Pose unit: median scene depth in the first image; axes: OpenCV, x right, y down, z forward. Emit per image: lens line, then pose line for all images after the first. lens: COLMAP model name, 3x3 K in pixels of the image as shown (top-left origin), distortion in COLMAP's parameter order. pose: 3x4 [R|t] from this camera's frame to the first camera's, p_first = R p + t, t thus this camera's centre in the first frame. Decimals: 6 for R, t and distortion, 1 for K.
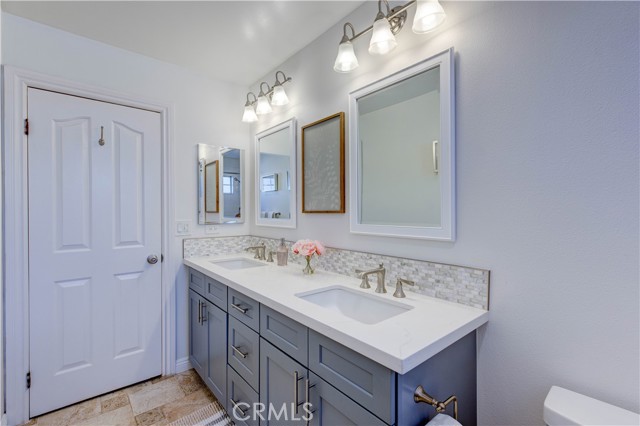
lens RADIAL K [[287.5, 0, 320.0], [0, 287.5, 213.0], [0, 0, 1]] dist [0.002802, 0.000047]
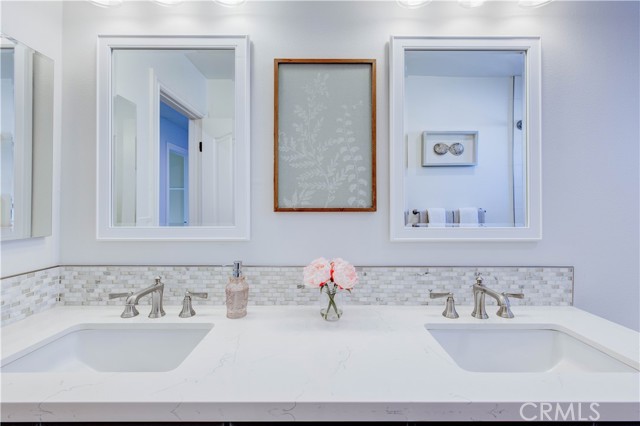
lens RADIAL K [[304.0, 0, 321.7], [0, 304.0, 203.9], [0, 0, 1]] dist [0.003840, 0.000326]
pose [[0.634475, 0.012819, 0.772837, -0.515122], [0.003390, 0.999807, -0.019367, -0.004197], [-0.772936, 0.014908, 0.634309, 0.621042]]
